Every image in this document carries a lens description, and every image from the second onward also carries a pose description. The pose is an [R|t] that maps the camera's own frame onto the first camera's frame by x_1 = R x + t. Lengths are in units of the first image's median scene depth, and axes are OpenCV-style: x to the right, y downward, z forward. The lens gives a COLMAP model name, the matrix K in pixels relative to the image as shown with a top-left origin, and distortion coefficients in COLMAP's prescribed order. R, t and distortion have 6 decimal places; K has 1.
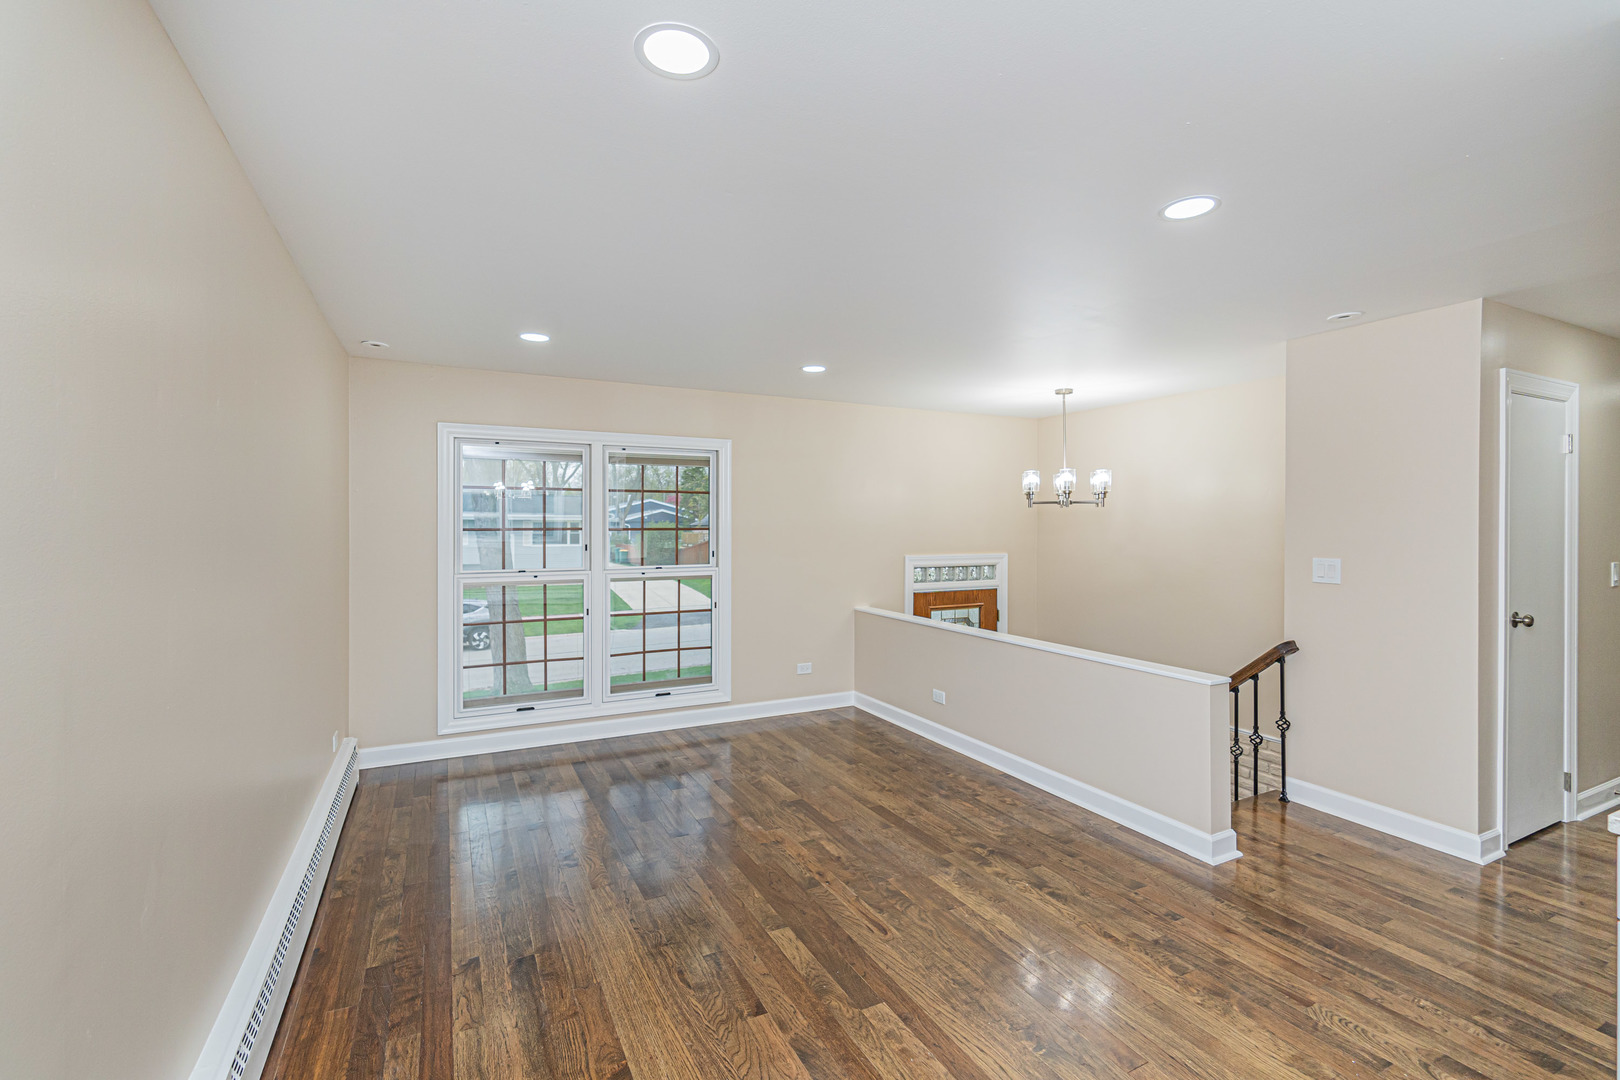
lens RADIAL K [[708.7, 0, 798.4], [0, 708.7, 524.0], [0, 0, 1]] dist [0.006217, 0.000686]
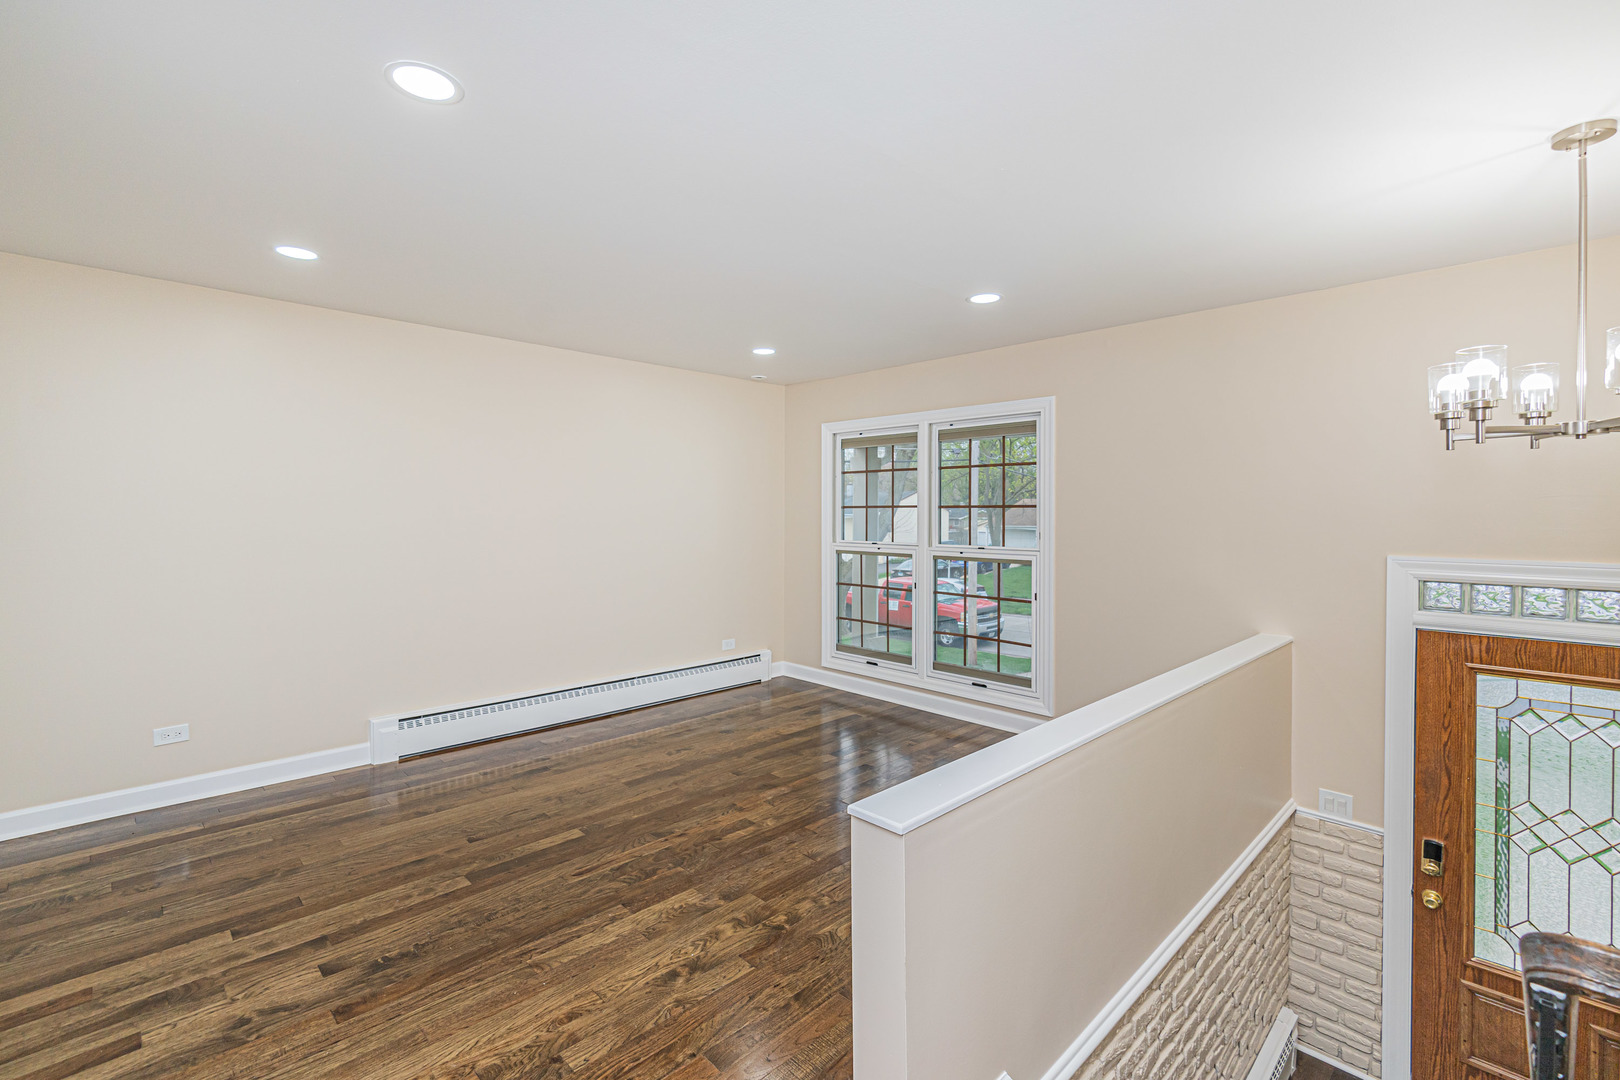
lens RADIAL K [[708.7, 0, 798.4], [0, 708.7, 524.0], [0, 0, 1]] dist [0.006217, 0.000686]
pose [[0.305959, 0.016999, -0.951893, 1.016572], [-0.000159, 0.999841, 0.017804, 0.024007], [0.952045, -0.005296, 0.305913, 0.820637]]
